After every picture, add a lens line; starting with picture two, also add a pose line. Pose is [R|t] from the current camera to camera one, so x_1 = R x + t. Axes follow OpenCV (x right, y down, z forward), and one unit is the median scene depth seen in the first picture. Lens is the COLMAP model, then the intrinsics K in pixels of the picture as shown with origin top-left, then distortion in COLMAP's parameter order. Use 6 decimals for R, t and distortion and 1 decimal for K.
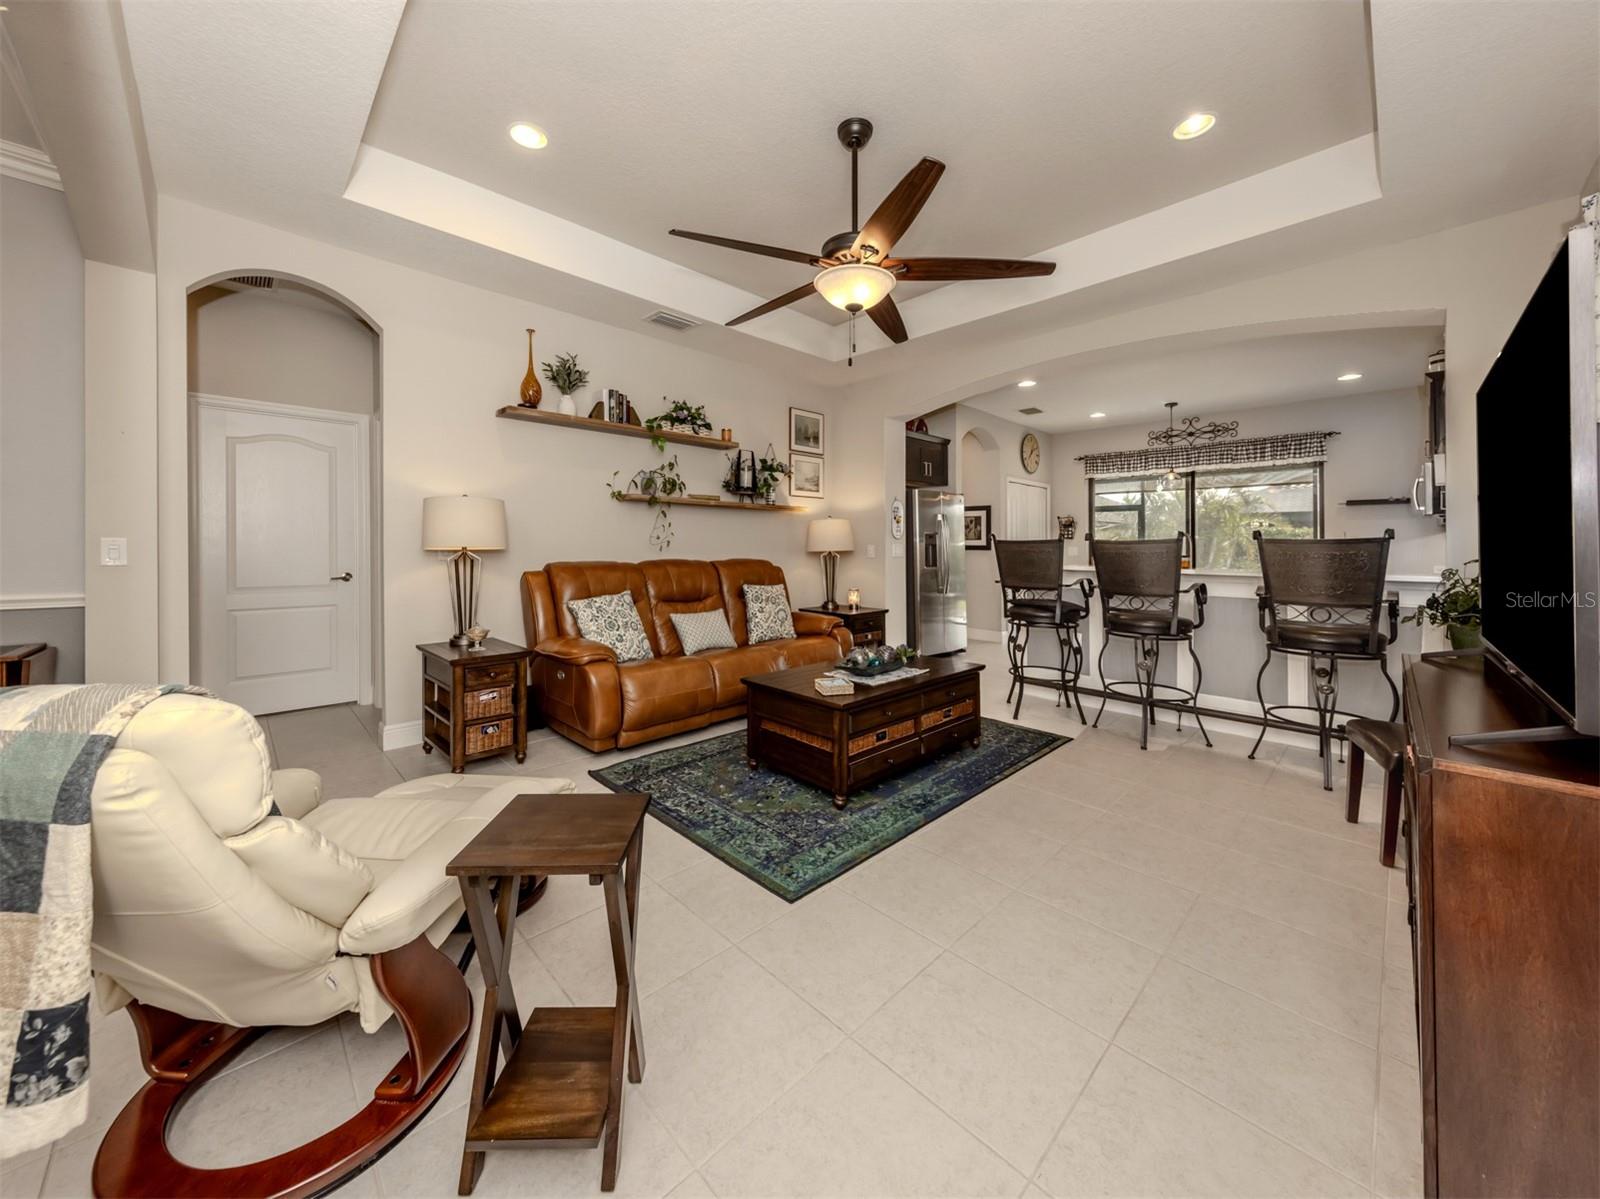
lens RADIAL K [[586.5, 0, 797.0], [0, 586.5, 530.5], [0, 0, 1]] dist [0.006383, -0.001656]
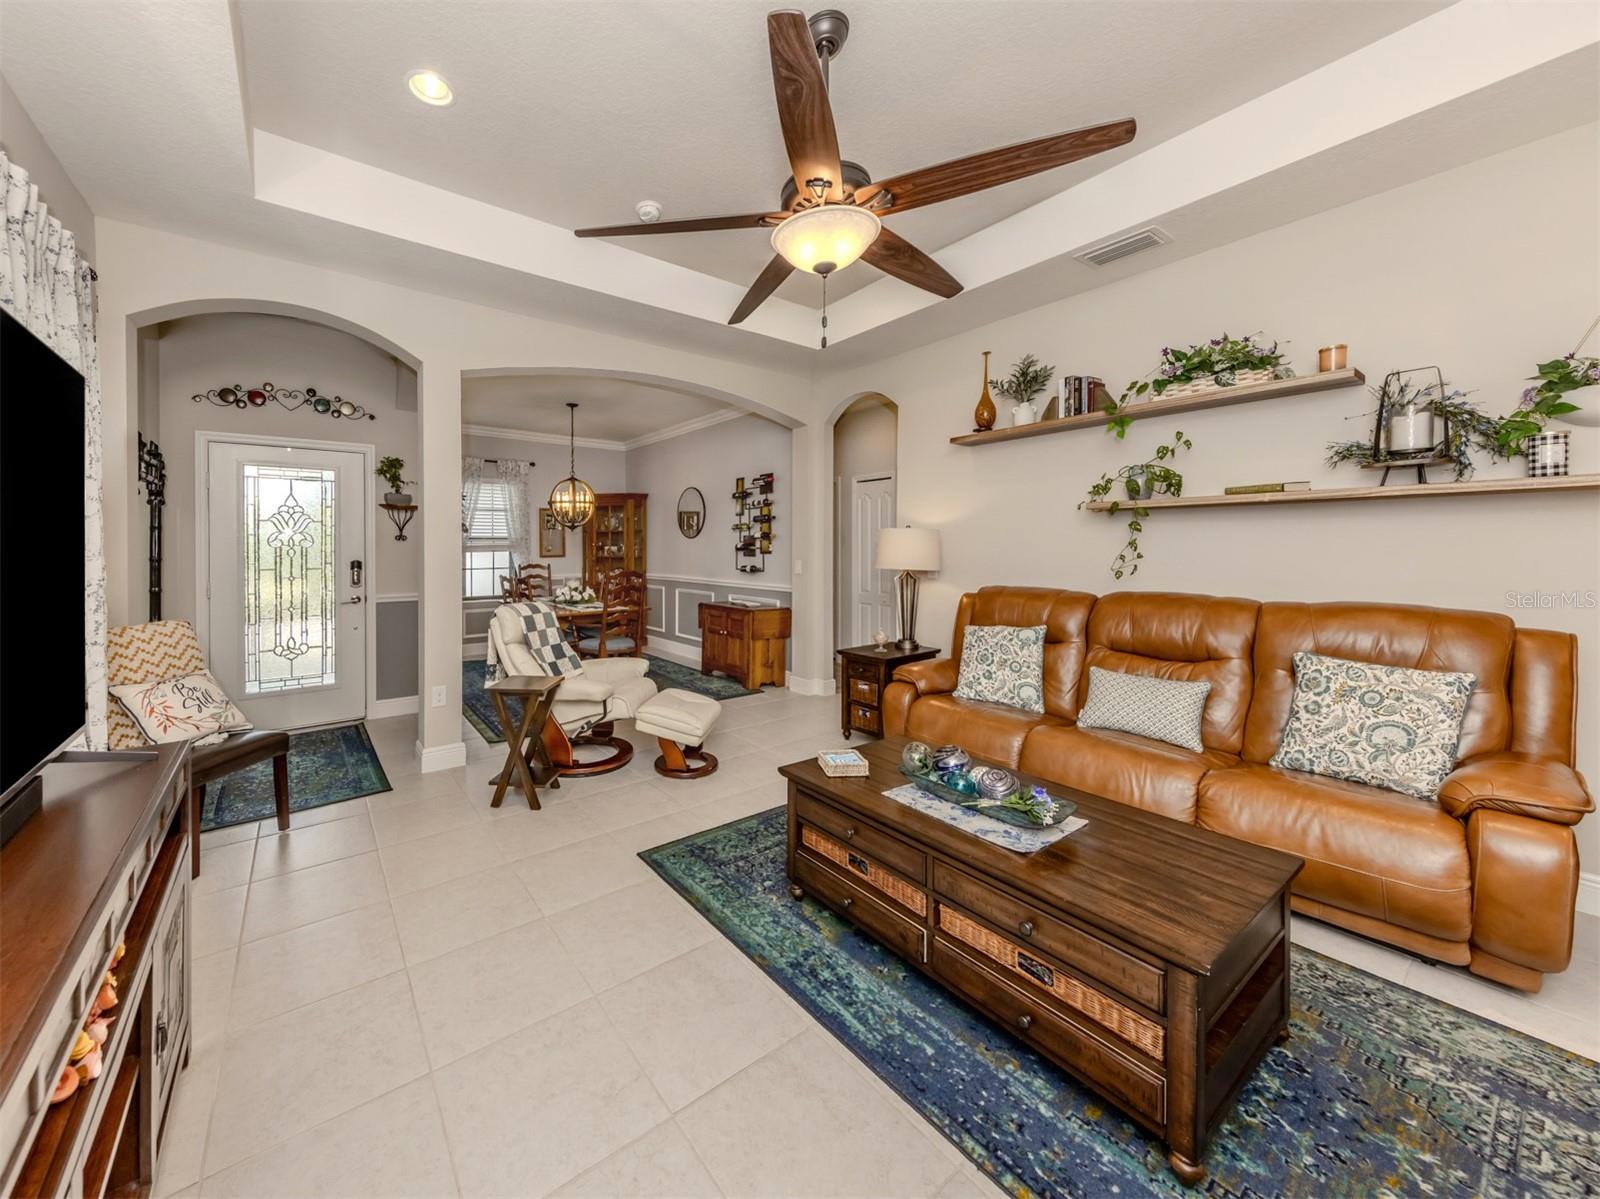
lens RADIAL K [[586.5, 0, 710.5], [0, 586.5, 551.2], [0, 0, 1]] dist [0.006383, -0.001656]
pose [[-0.169804, -0.002823, -0.985474, 0.660600], [0.026723, 0.999615, -0.007468, -0.009175], [0.985115, -0.027603, -0.169663, 0.747919]]
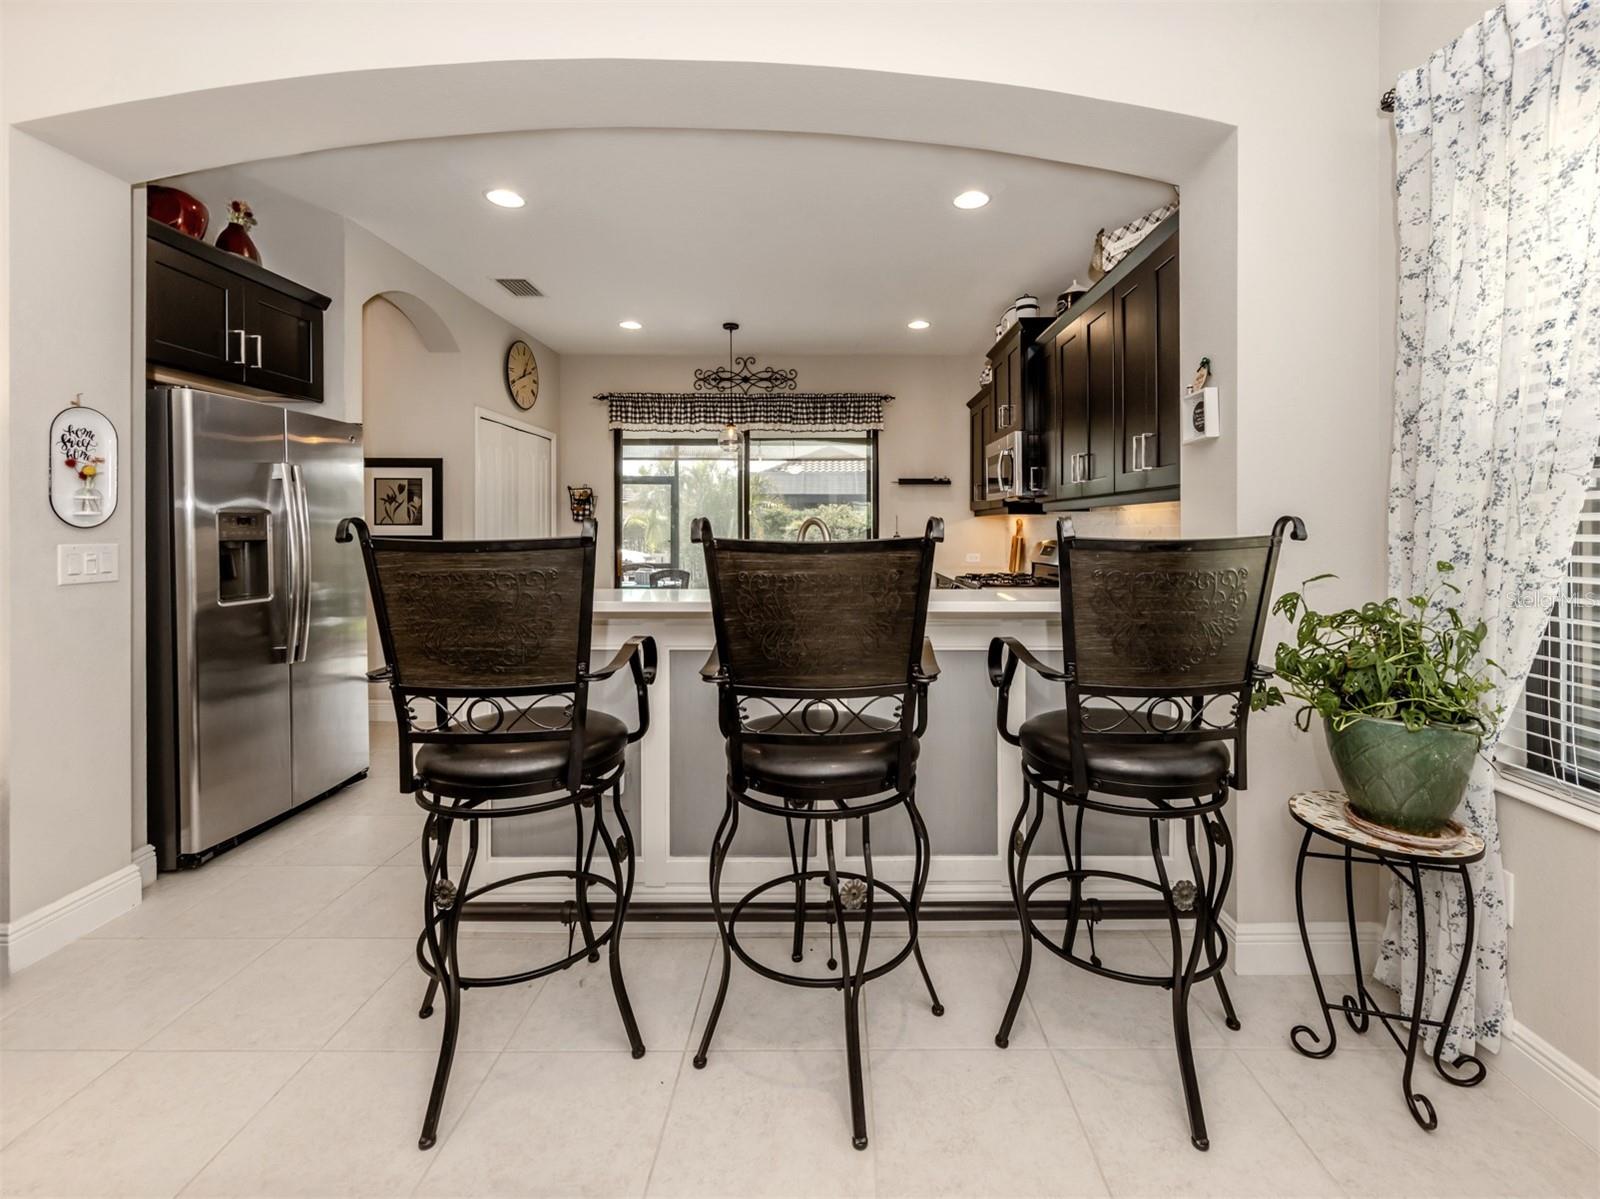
lens RADIAL K [[670.2, 0, 822.4], [0, 670.2, 504.9], [0, 0, 1]] dist [0.001821, -0.001960]
pose [[0.703663, 0.017906, 0.710308, 0.297858], [-0.014690, 0.999835, -0.010652, -0.001201], [-0.710382, -0.002939, 0.703810, 0.692856]]
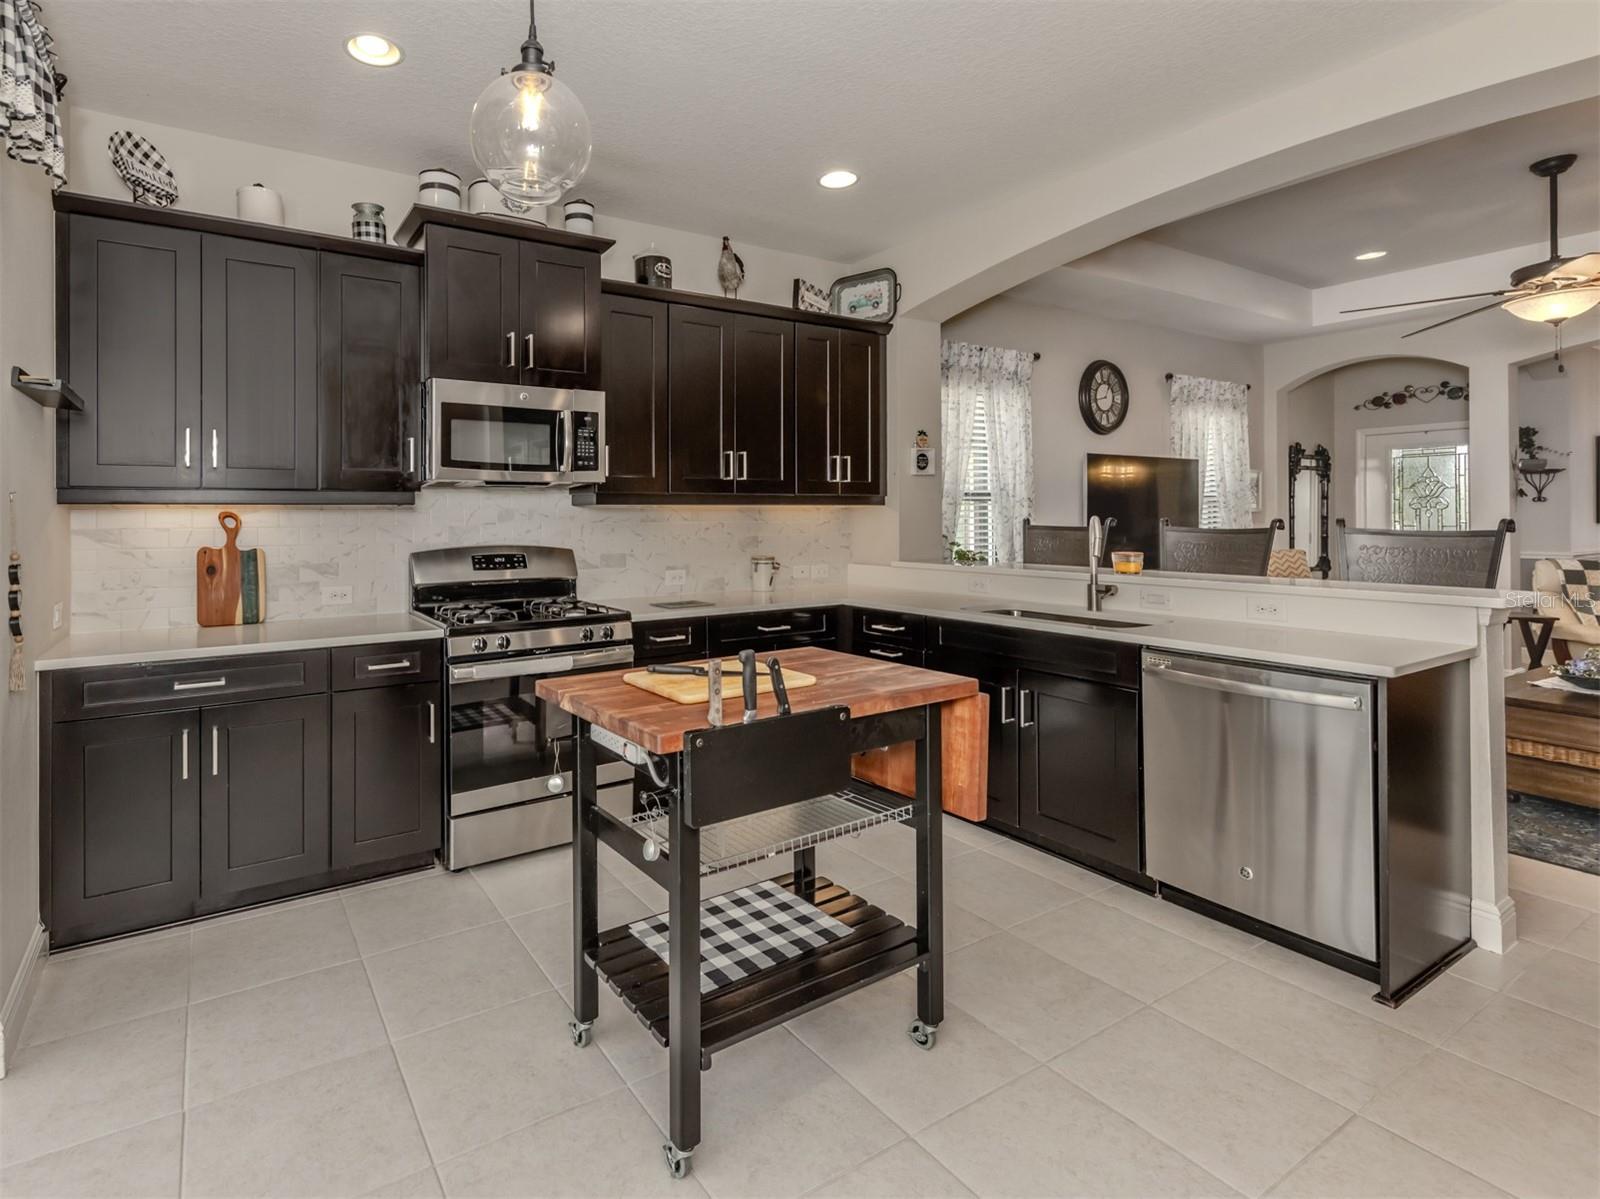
lens RADIAL K [[767.7, 0, 677.2], [0, 767.7, 525.9], [0, 0, 1]] dist [0.006947, -0.001682]
pose [[-0.967134, -0.003768, 0.254240, 0.999955], [-0.006364, 0.999936, -0.009391, 0.025630], [-0.254189, -0.010700, -0.967095, 2.117934]]
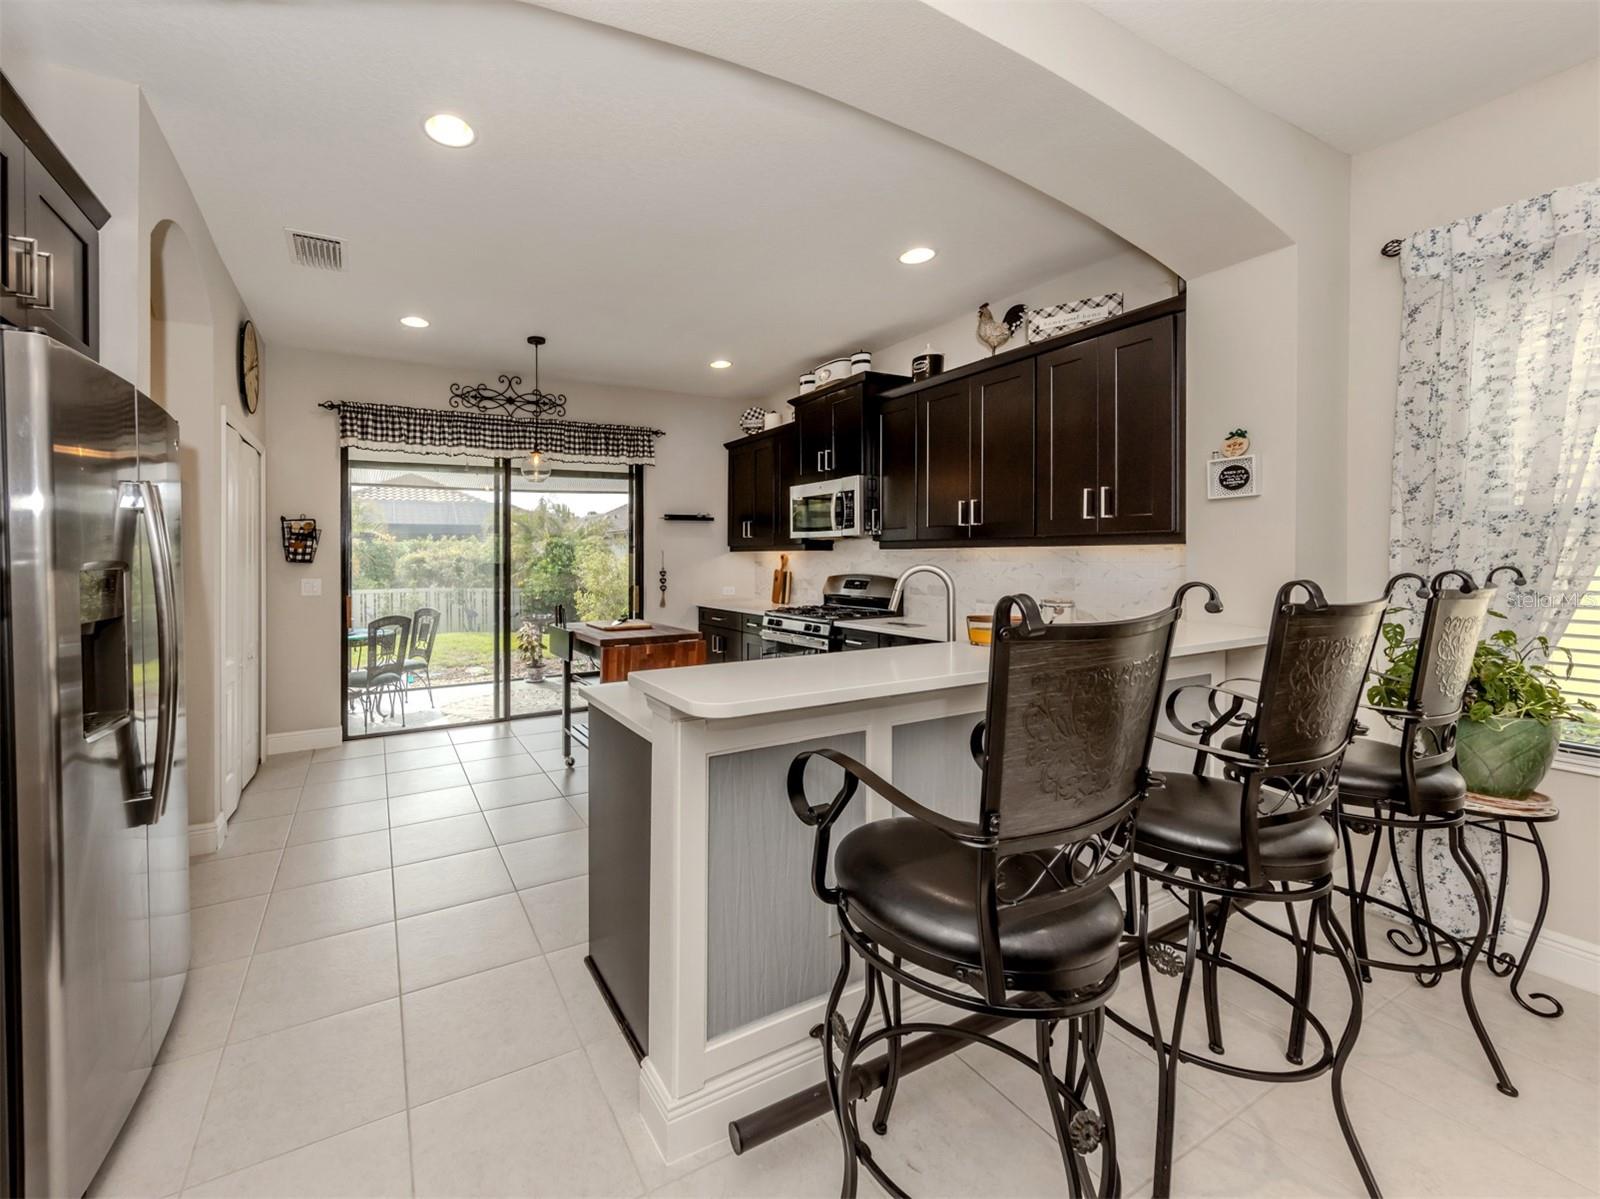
lens RADIAL K [[634.8, 0, 675.7], [0, 634.8, 544.6], [0, 0, 1]] dist [0.001856, -0.000559]
pose [[0.321747, 0.006783, 0.946801, 0.128598], [-0.012959, 0.999912, -0.002759, -0.009544], [-0.946737, -0.011382, 0.321807, 1.196368]]
